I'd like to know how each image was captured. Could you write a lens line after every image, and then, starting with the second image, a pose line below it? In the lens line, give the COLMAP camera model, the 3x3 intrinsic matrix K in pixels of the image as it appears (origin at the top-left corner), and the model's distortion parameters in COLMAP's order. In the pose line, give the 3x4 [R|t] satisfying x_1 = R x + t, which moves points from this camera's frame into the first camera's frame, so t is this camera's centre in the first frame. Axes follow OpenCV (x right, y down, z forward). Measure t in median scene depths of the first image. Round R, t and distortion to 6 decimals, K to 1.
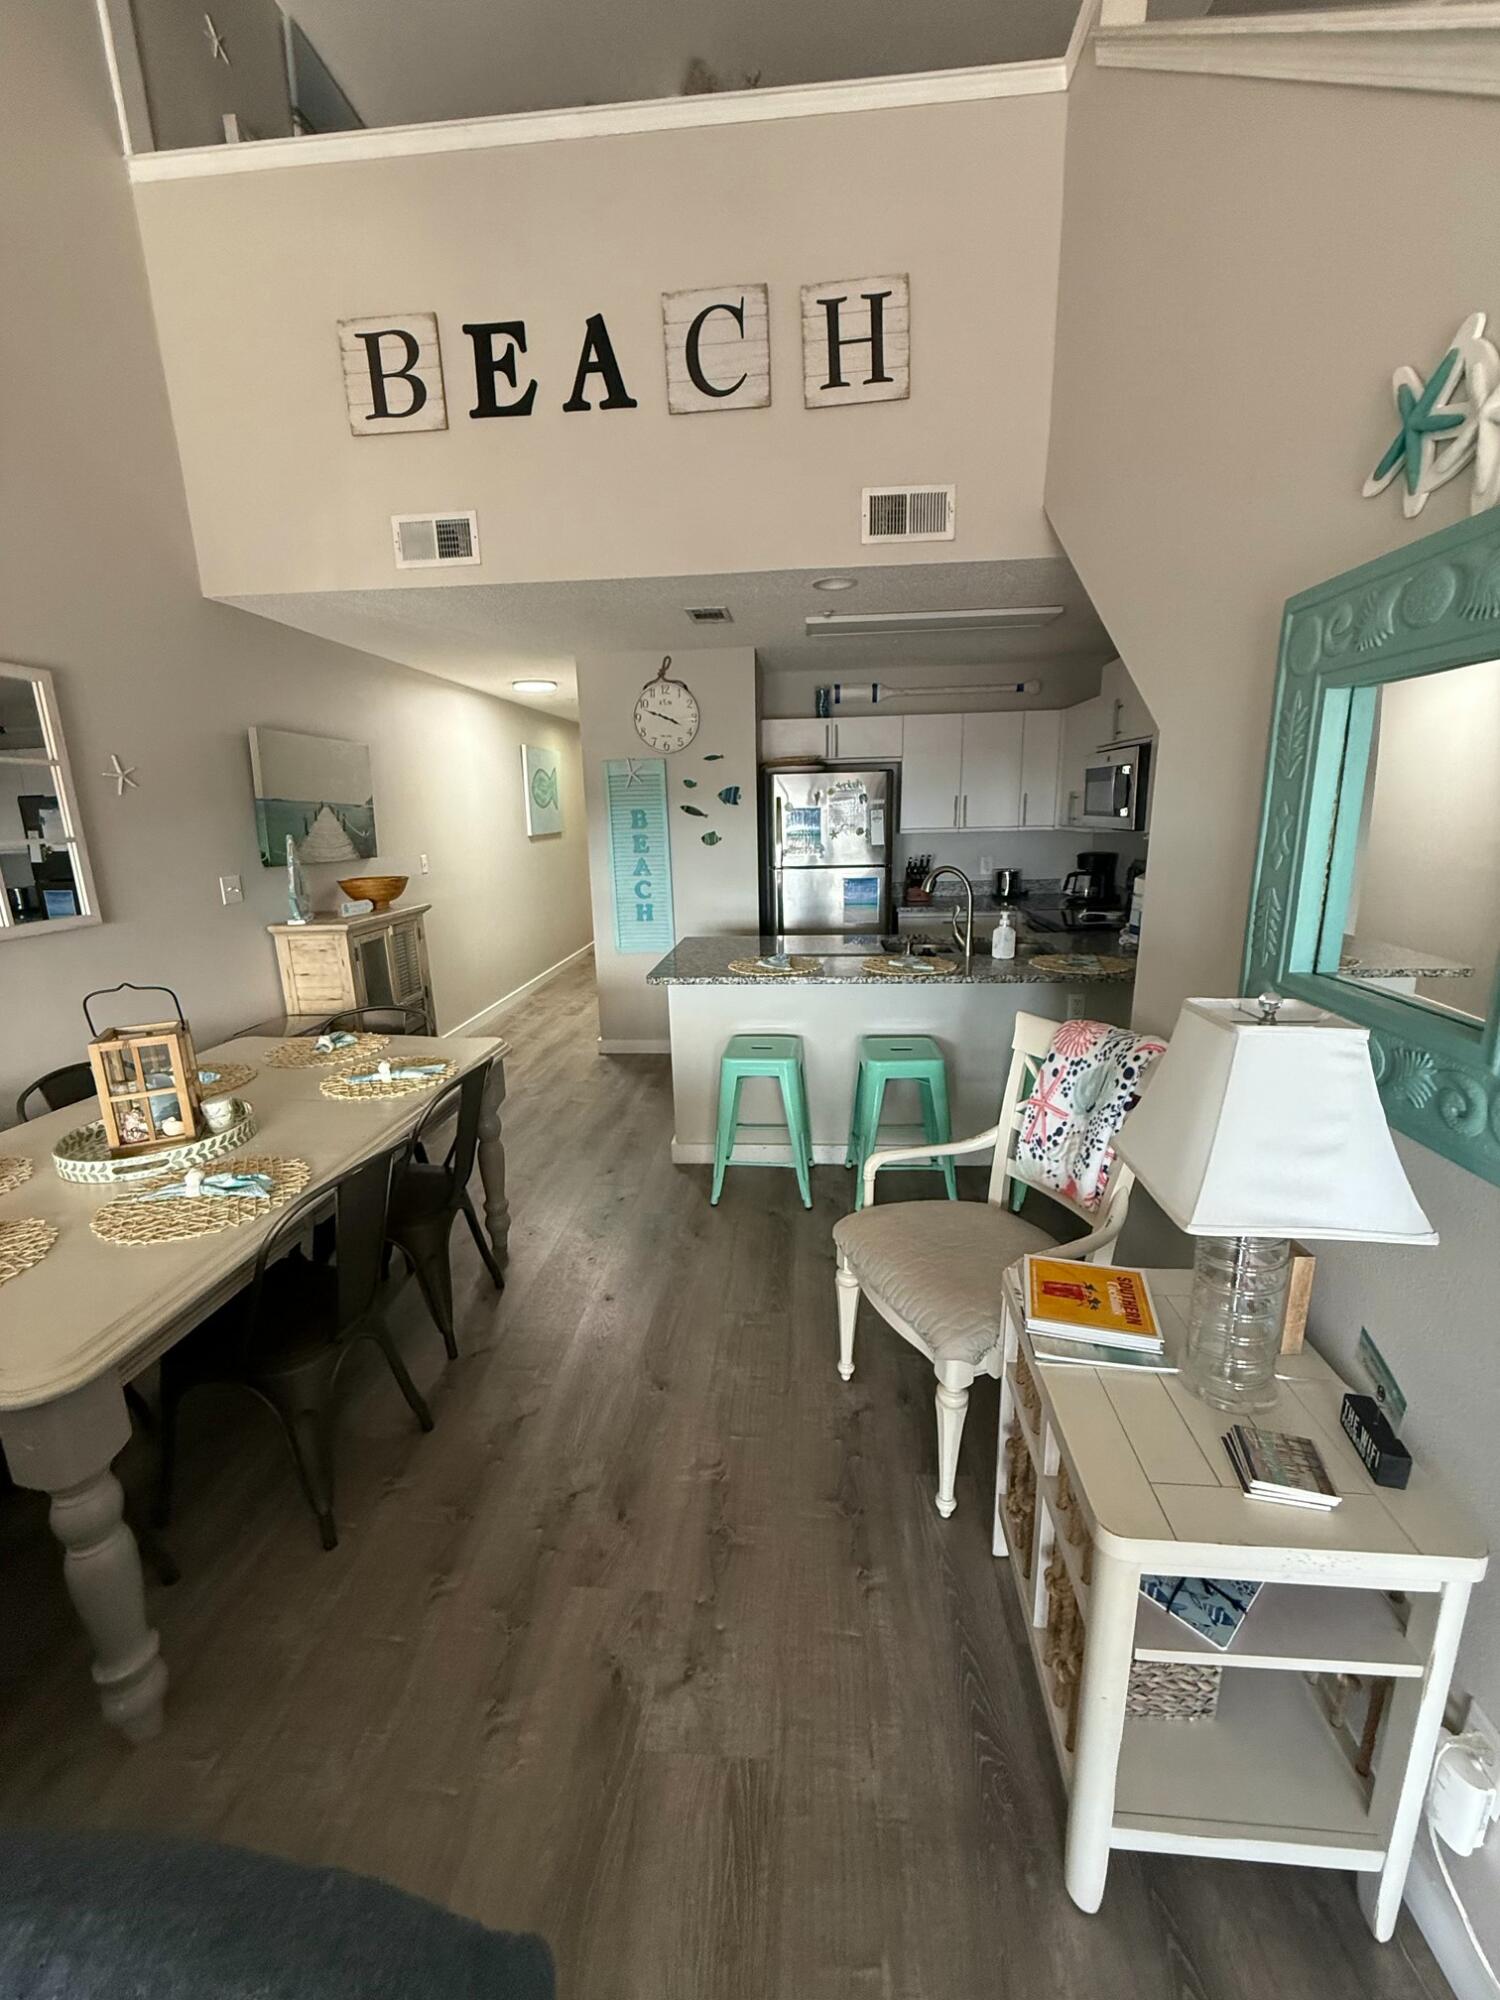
lens RADIAL K [[794.9, 0, 748.3], [0, 794.9, 993.2], [0, 0, 1]] dist [-0.000376, -0.000382]
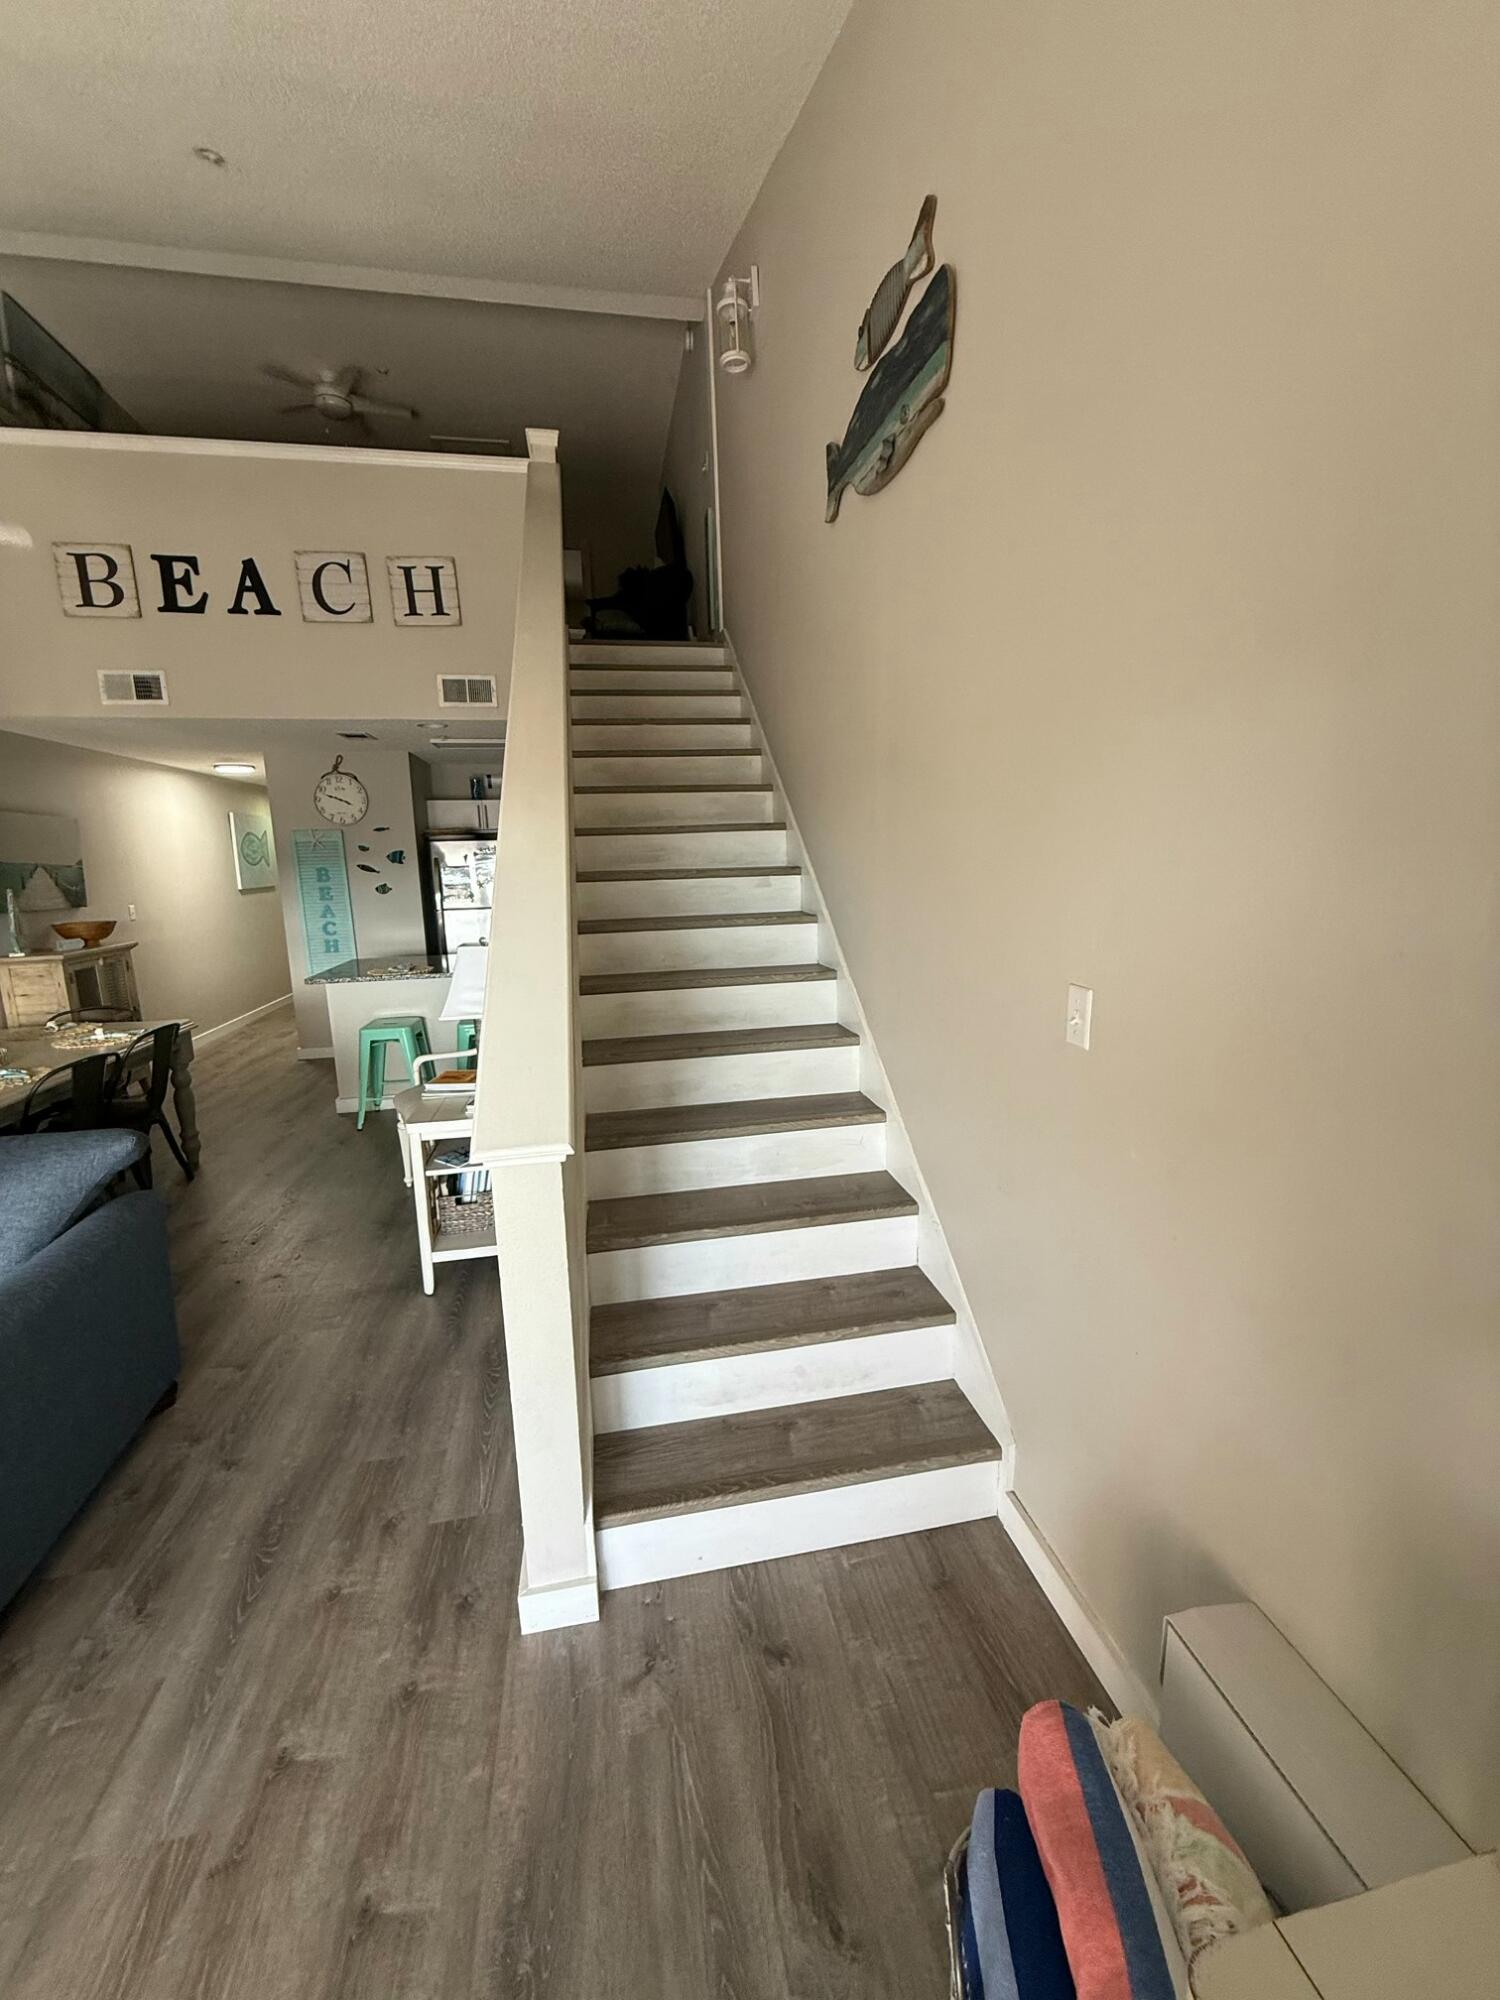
lens RADIAL K [[794.9, 0, 749.7], [0, 794.9, 993.7], [0, 0, 1]] dist [-0.000376, -0.000382]
pose [[0.963928, -0.045801, 0.262193, 0.250039], [0.062348, 0.996530, -0.055138, 0.122135], [-0.258758, 0.069496, 0.963439, -0.569411]]
